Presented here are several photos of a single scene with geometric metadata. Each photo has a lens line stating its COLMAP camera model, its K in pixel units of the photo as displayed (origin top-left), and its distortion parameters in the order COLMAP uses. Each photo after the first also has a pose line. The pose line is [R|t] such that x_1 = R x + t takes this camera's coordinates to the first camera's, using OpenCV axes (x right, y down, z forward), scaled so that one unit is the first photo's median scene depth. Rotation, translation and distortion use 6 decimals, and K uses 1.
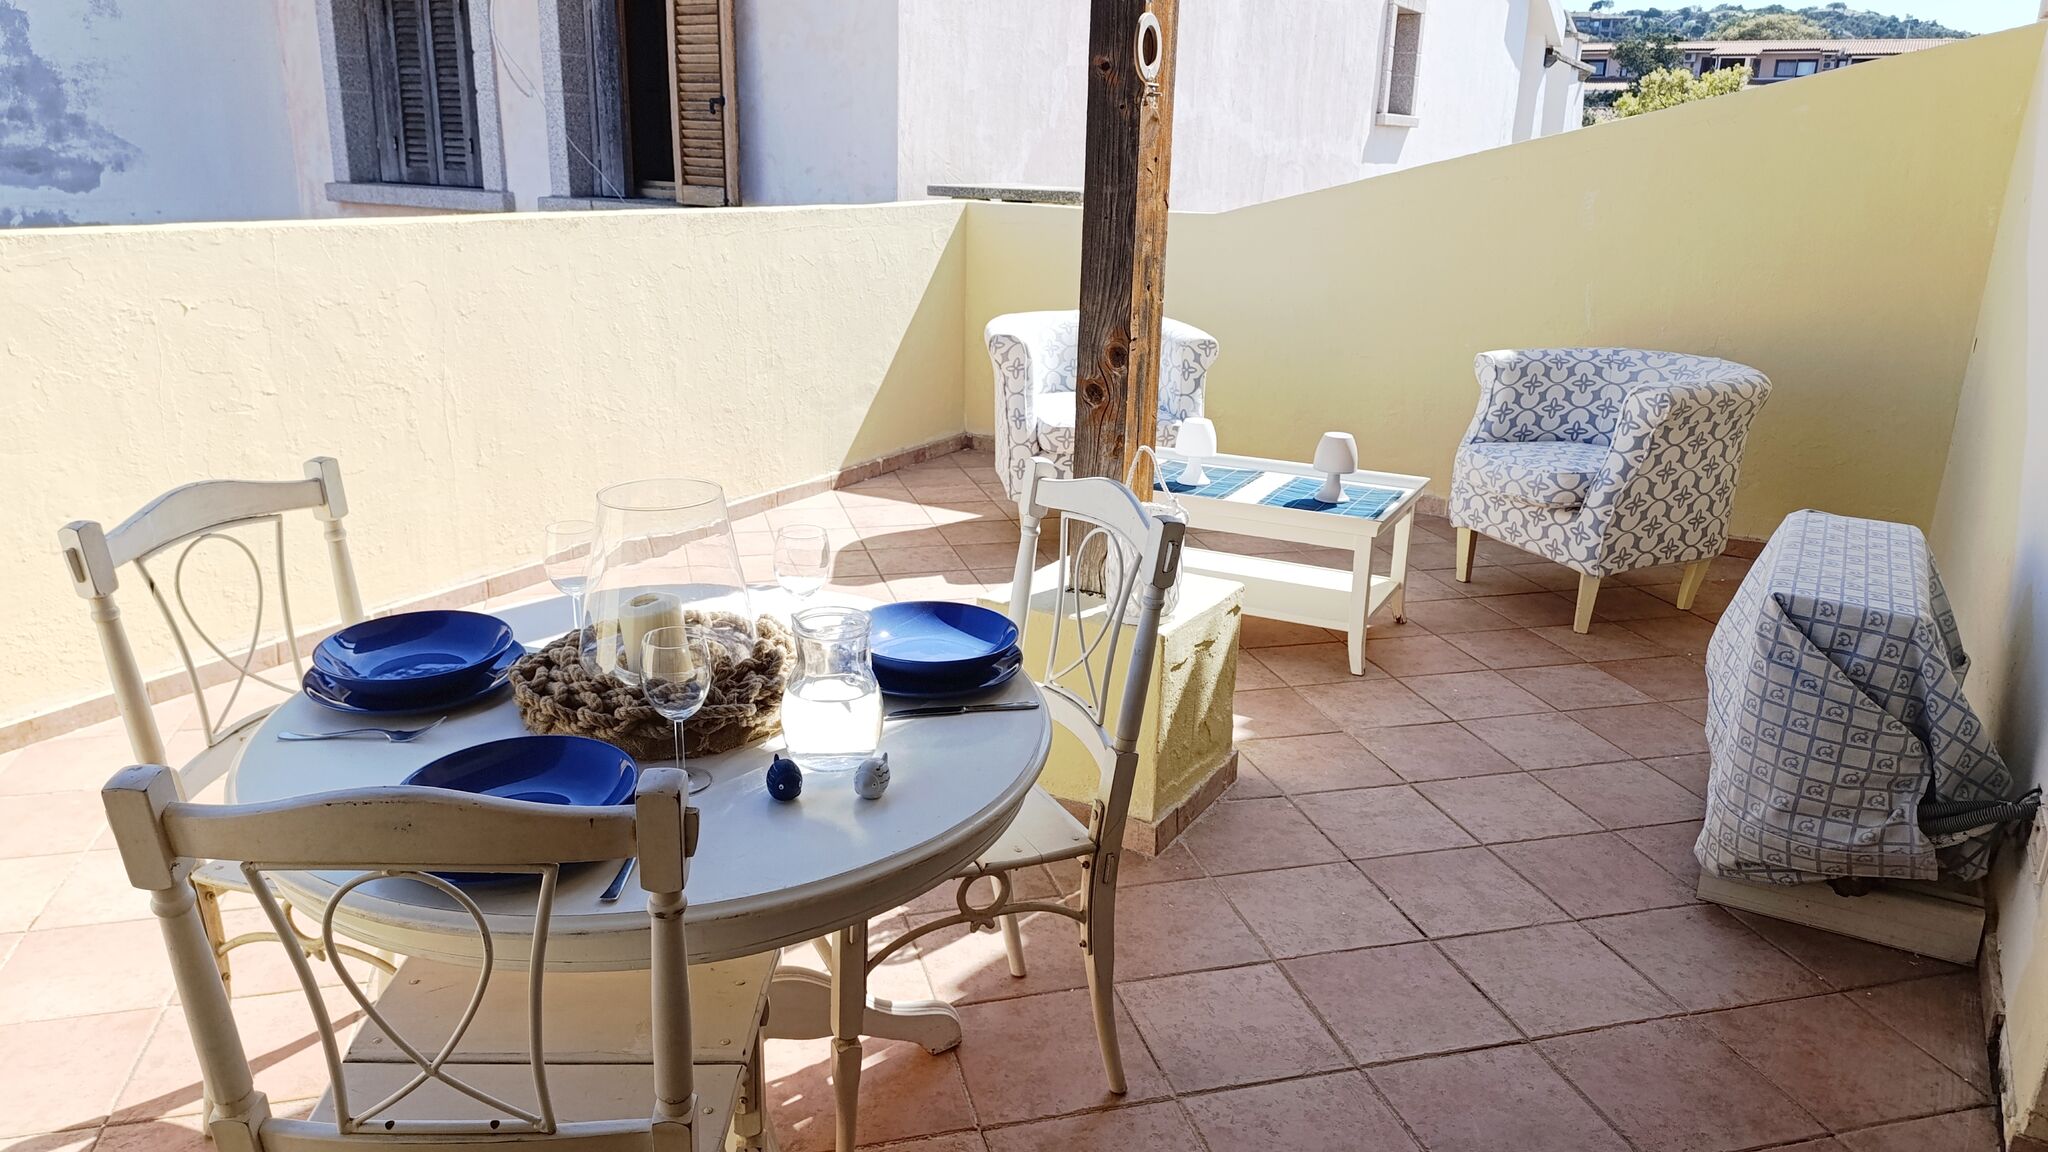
lens RADIAL K [[1411.9, 0, 1023.1], [0, 1411.9, 569.8], [0, 0, 1]] dist [0.040296, -0.048797]
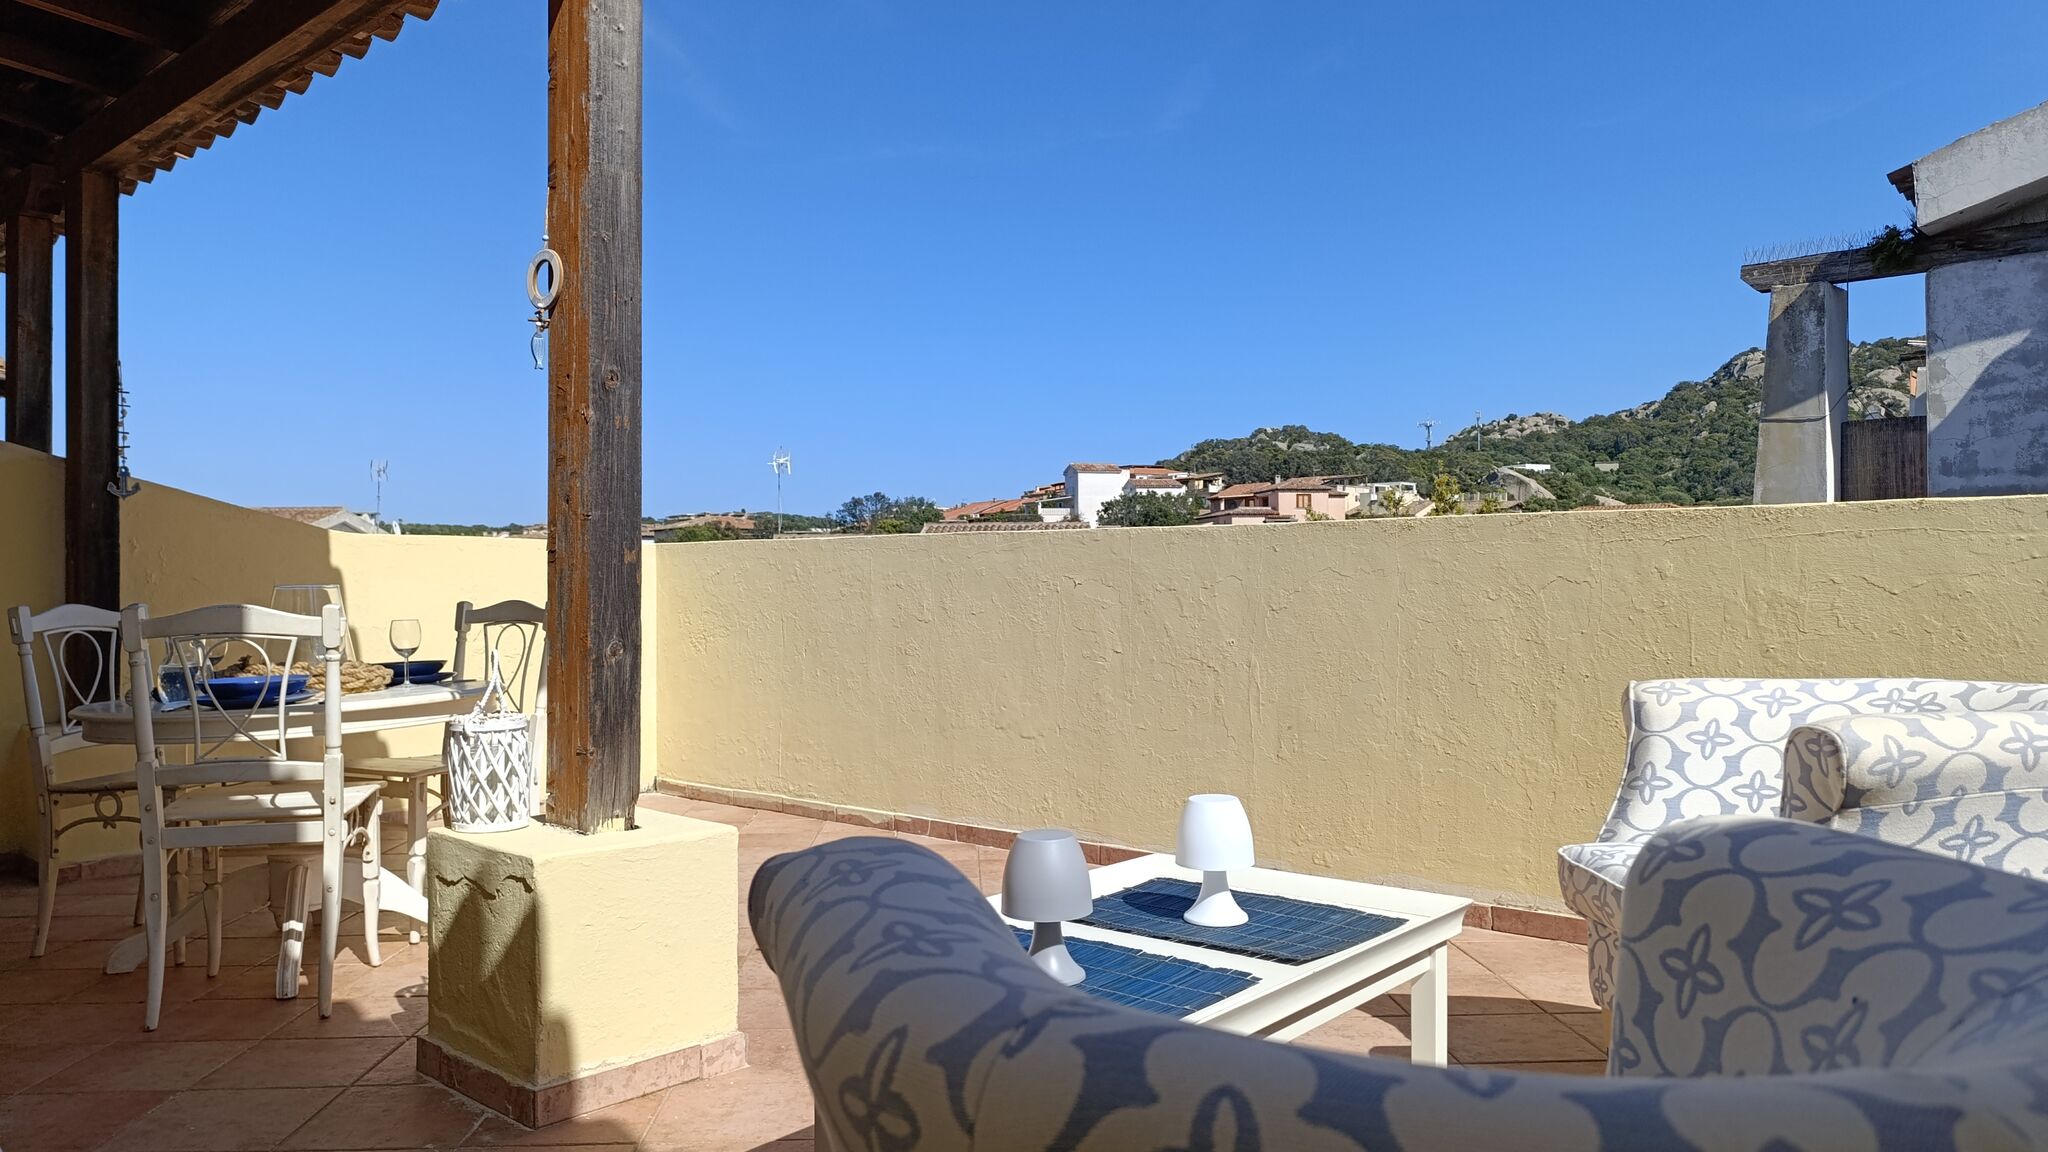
lens RADIAL K [[1409.3, 0, 1024.0], [0, 1409.3, 576.0], [0, 0, 1]] dist [0.039789, -0.047954]
pose [[-0.212466, -0.027446, -0.976783, 0.662644], [-0.281067, 0.959079, 0.034188, -0.185403], [0.935874, 0.281805, -0.211486, 1.030273]]
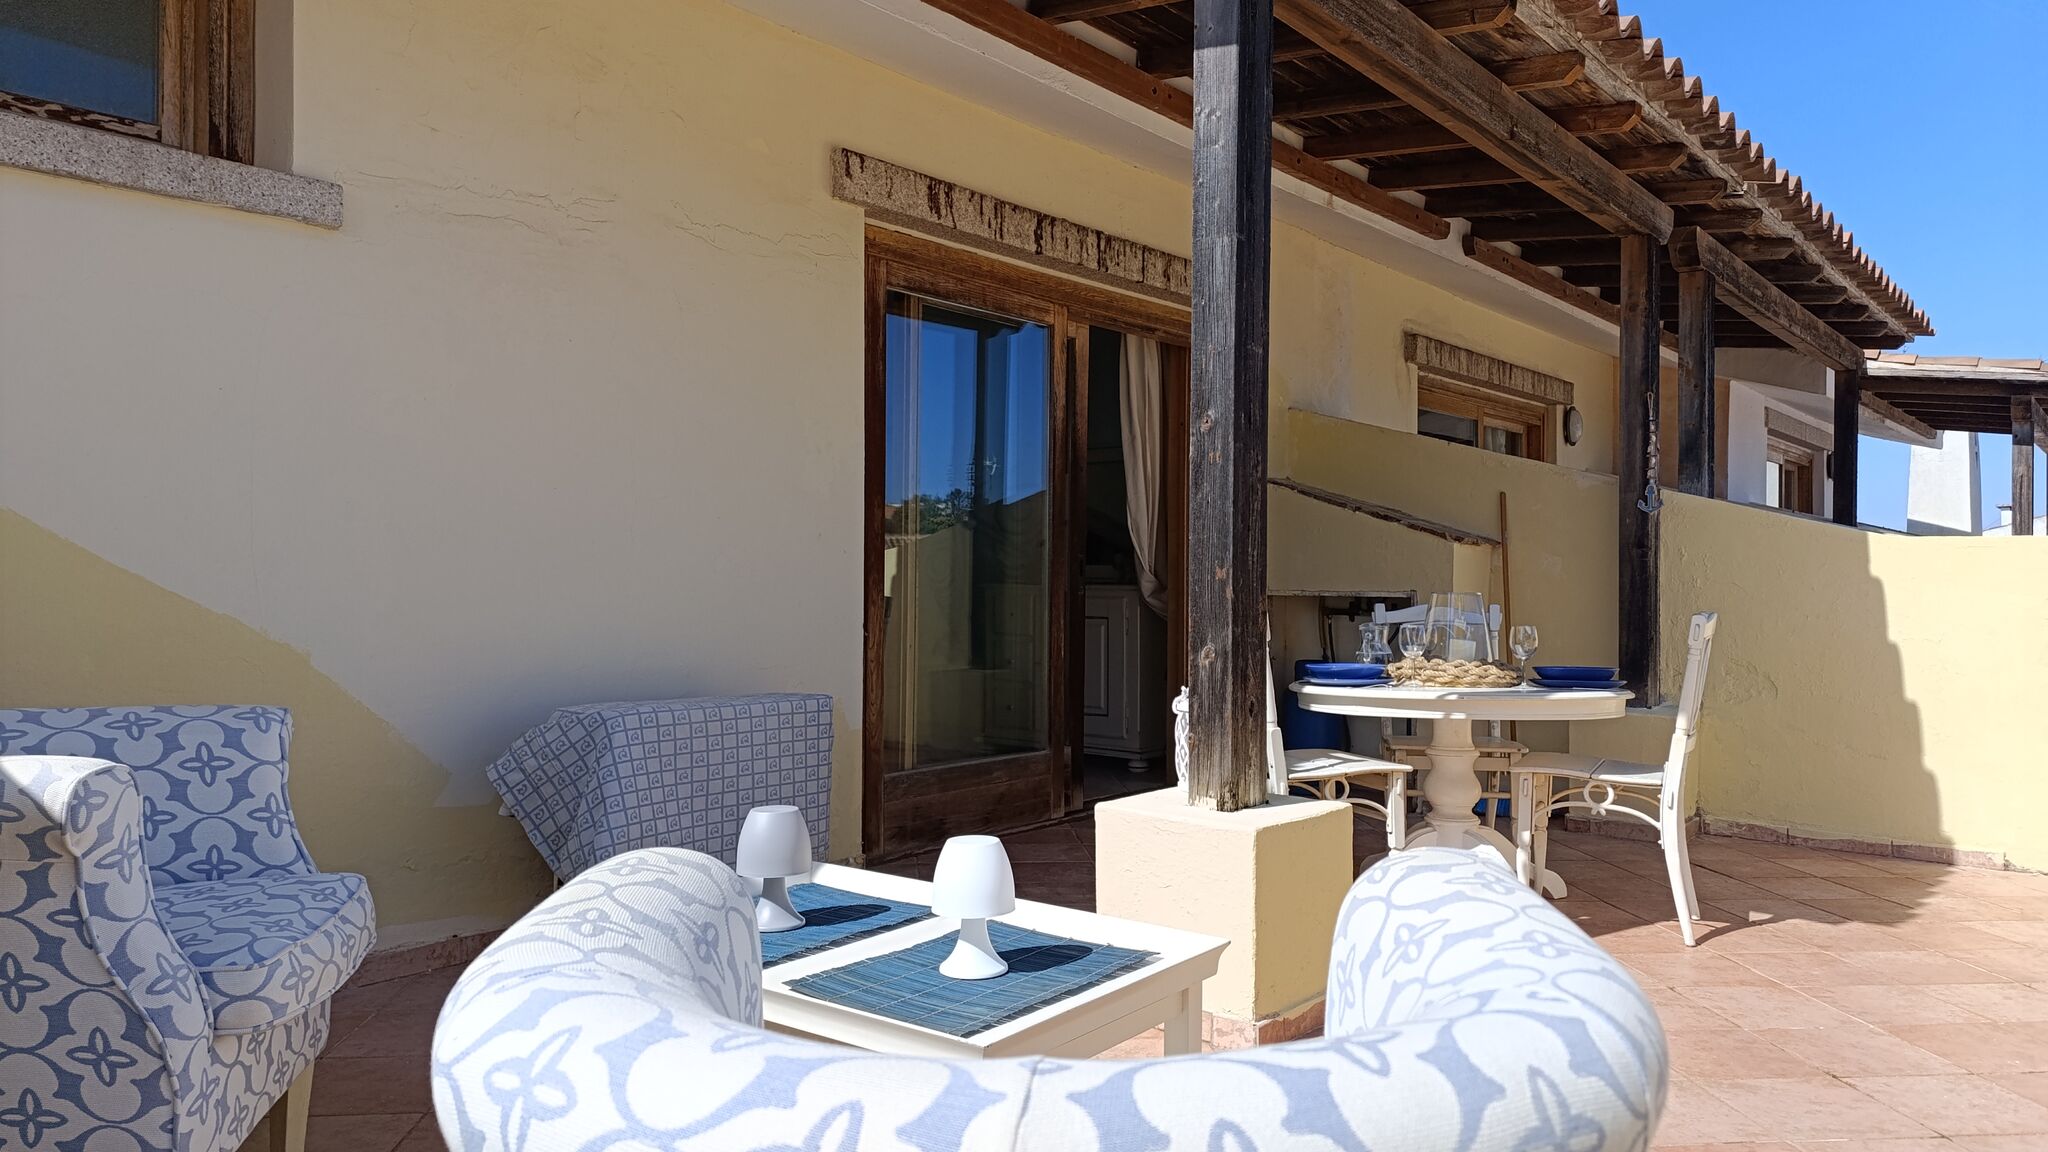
lens RADIAL K [[1391.3, 0, 1024.6], [0, 1391.3, 553.2], [0, 0, 1]] dist [0.059895, -0.073591]
pose [[-0.983597, -0.027484, 0.178272, 0.021335], [0.022668, 0.961655, 0.273323, -0.339346], [-0.178948, 0.272881, -0.945258, 1.445443]]
